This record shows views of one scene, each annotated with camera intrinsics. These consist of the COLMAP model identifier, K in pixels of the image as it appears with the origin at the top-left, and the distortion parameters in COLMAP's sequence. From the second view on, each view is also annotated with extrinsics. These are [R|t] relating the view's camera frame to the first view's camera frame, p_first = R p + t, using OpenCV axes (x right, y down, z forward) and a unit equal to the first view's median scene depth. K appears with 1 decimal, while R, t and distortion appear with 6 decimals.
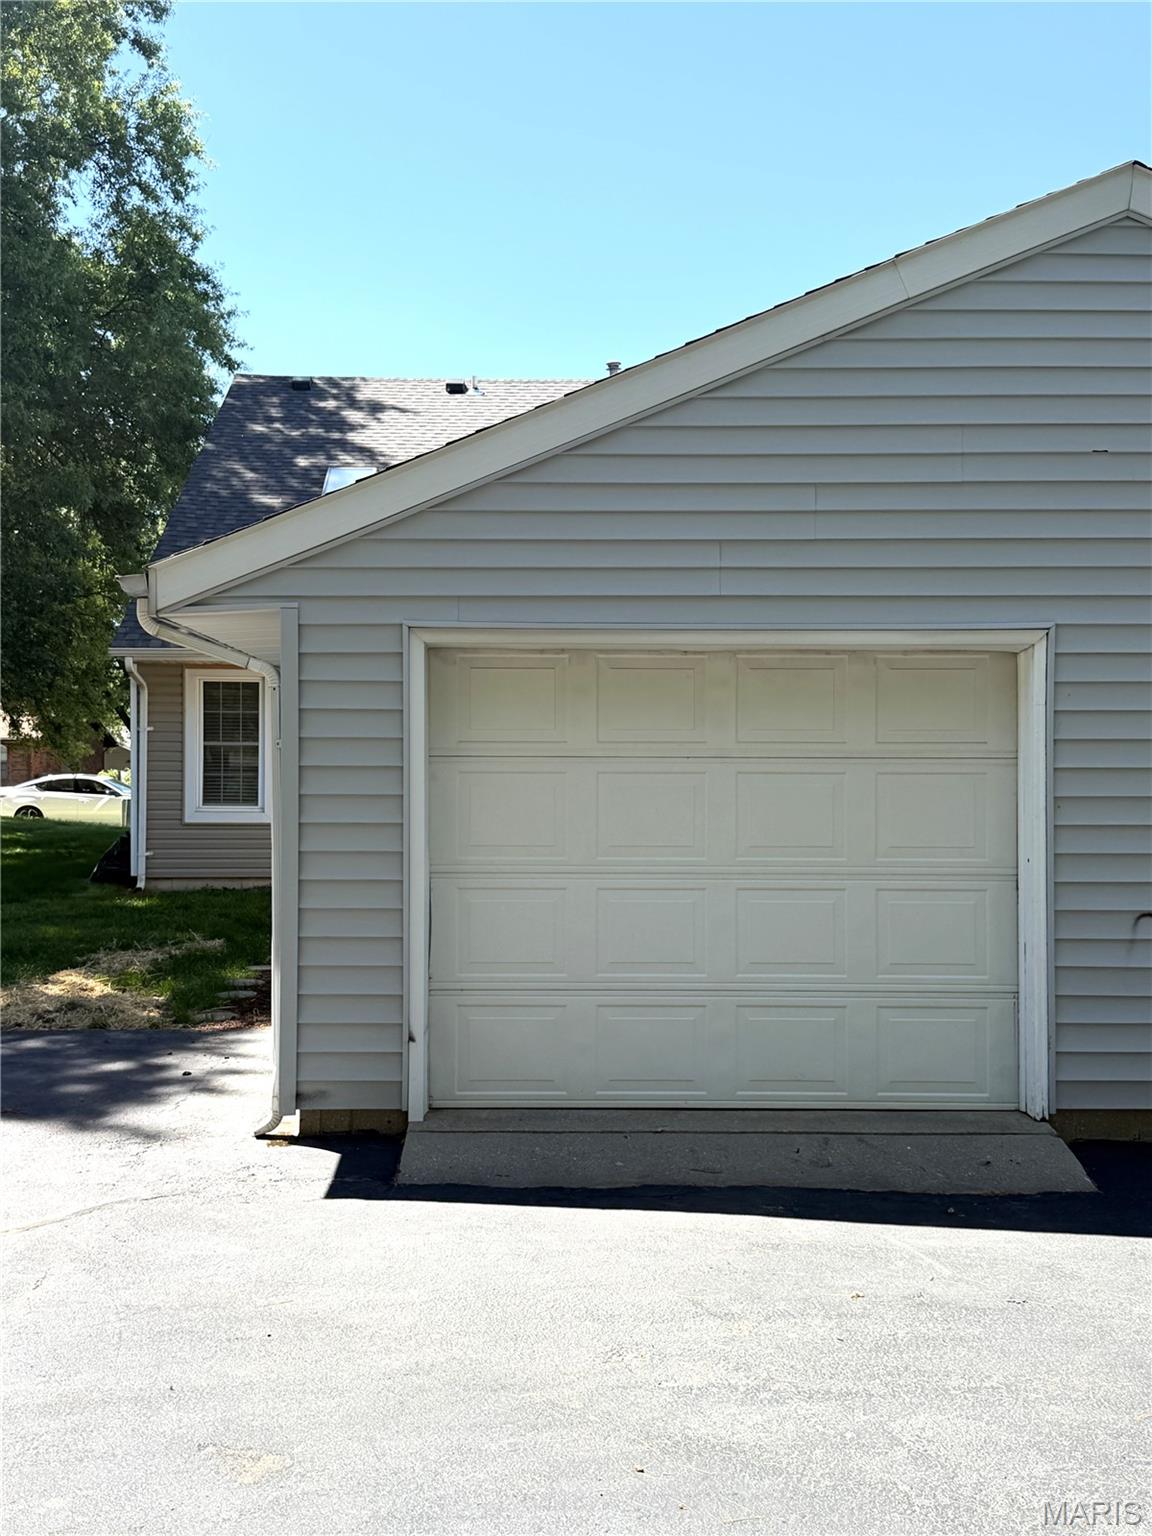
lens RADIAL K [[1552.5, 0, 577.8], [0, 1552.5, 764.1], [0, 0, 1]] dist [0.060384, 0.000000]
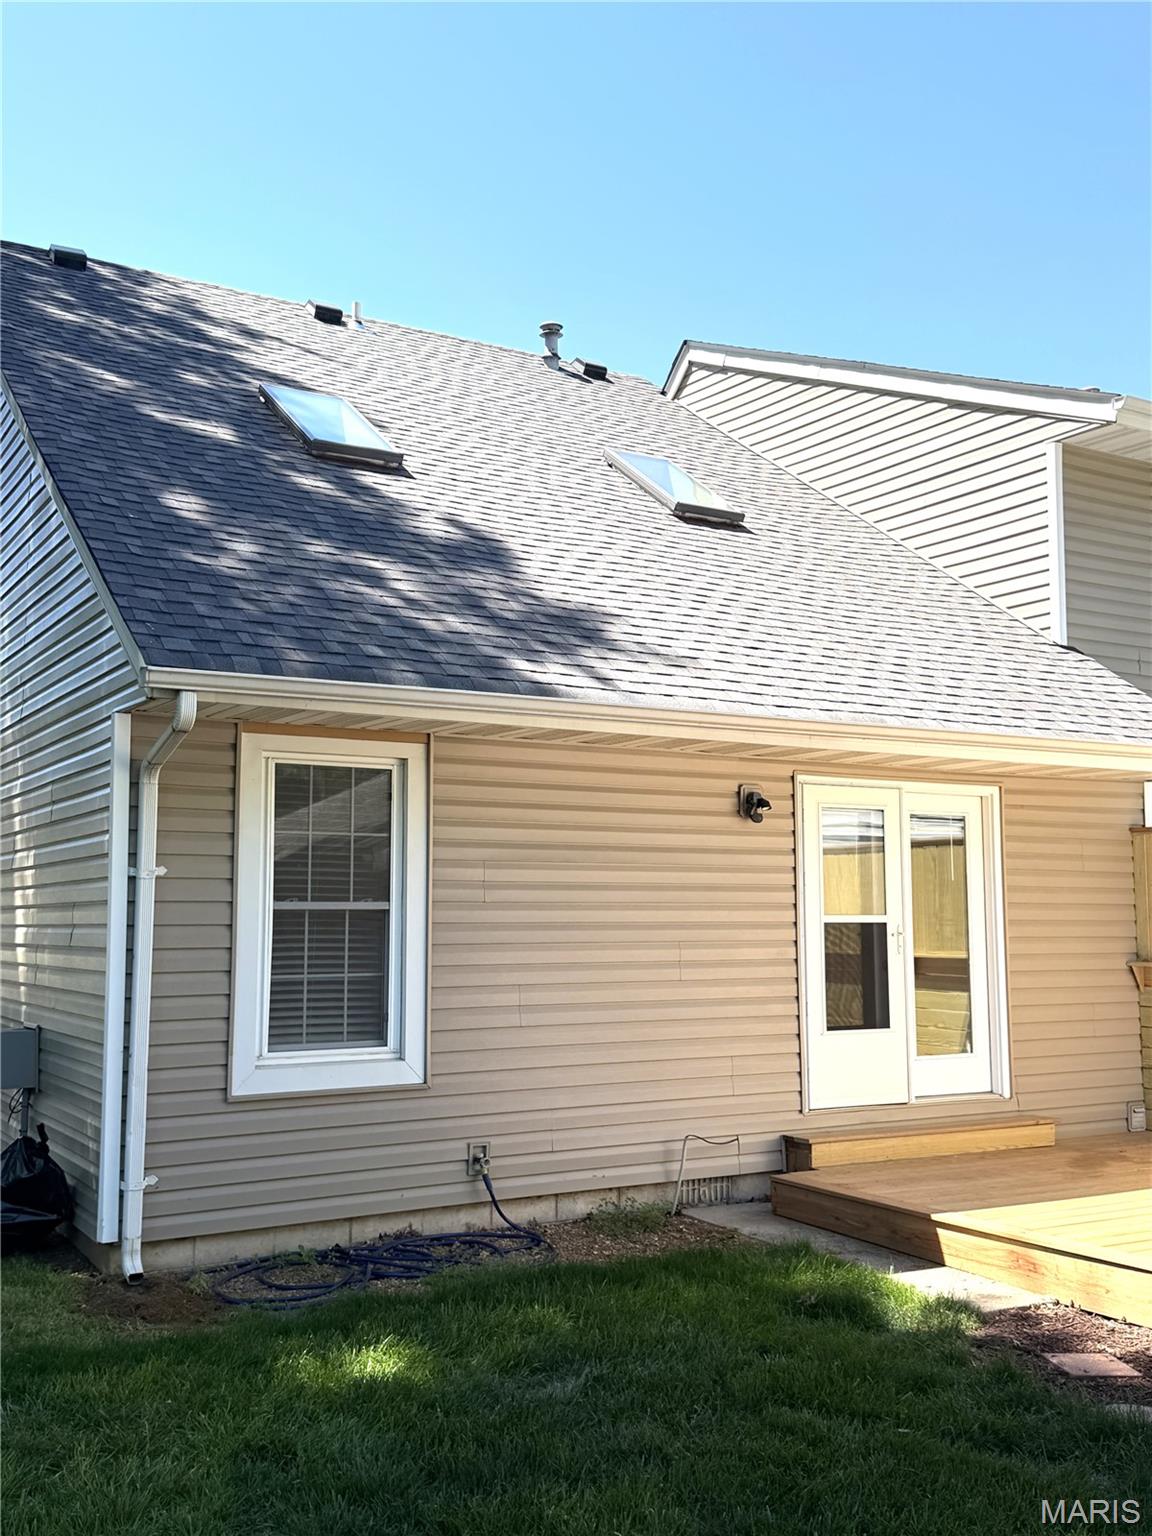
lens RADIAL K [[1552.5, 0, 576.9], [0, 1552.5, 769.6], [0, 0, 1]] dist [0.060384, 0.000000]
pose [[0.845374, 0.040078, 0.532669, -0.401763], [0.014172, 0.995148, -0.097365, -0.007693], [-0.533986, 0.089859, 0.840704, 0.588263]]
